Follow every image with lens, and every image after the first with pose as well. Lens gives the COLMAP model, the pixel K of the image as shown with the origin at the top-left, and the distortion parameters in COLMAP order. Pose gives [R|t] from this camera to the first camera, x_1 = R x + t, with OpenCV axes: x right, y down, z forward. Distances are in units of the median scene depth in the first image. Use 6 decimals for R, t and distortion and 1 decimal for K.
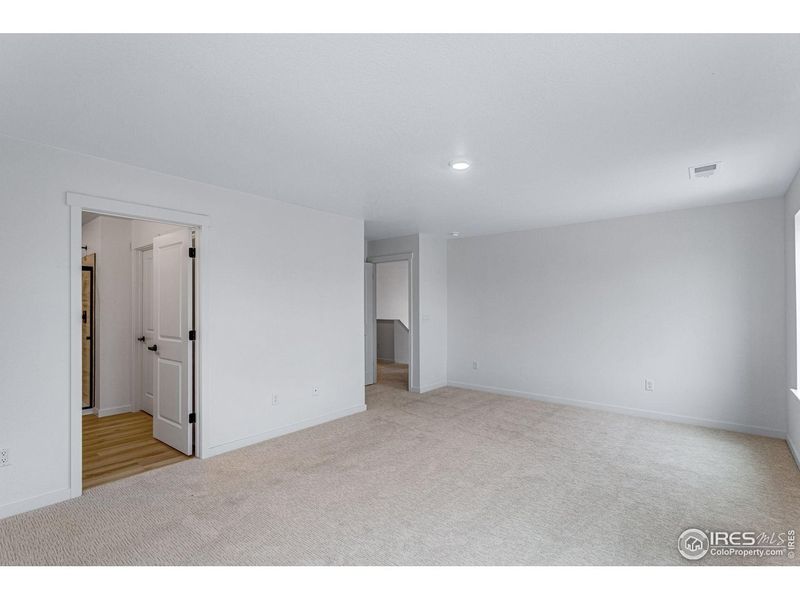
lens RADIAL K [[397.4, 0, 400.1], [0, 397.4, 300.9], [0, 0, 1]] dist [0.000334, -0.000019]
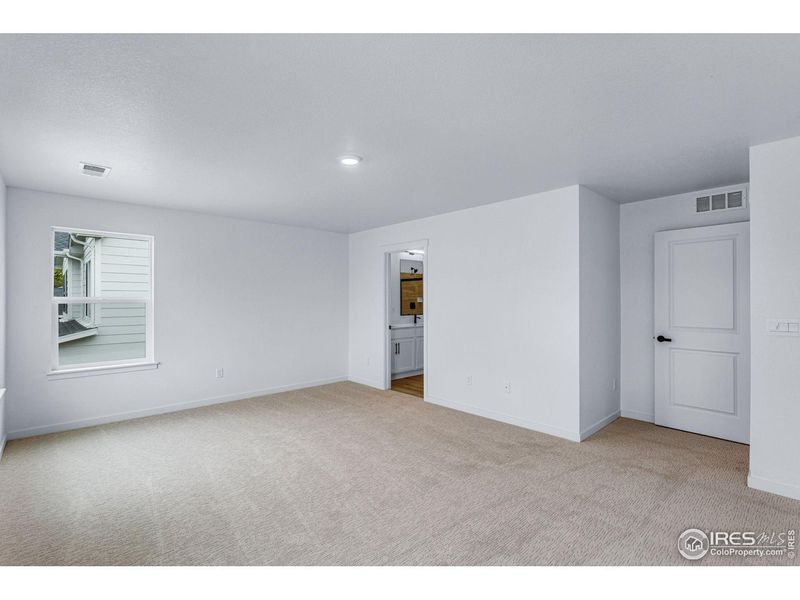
lens RADIAL K [[386.1, 0, 401.3], [0, 386.1, 300.8], [0, 0, 1]] dist [0.001722, 0.000057]
pose [[-0.133502, 0.007484, -0.991020, 0.672328], [0.006359, 0.999957, 0.006695, 0.006538], [0.991028, -0.005408, -0.133544, 0.779141]]
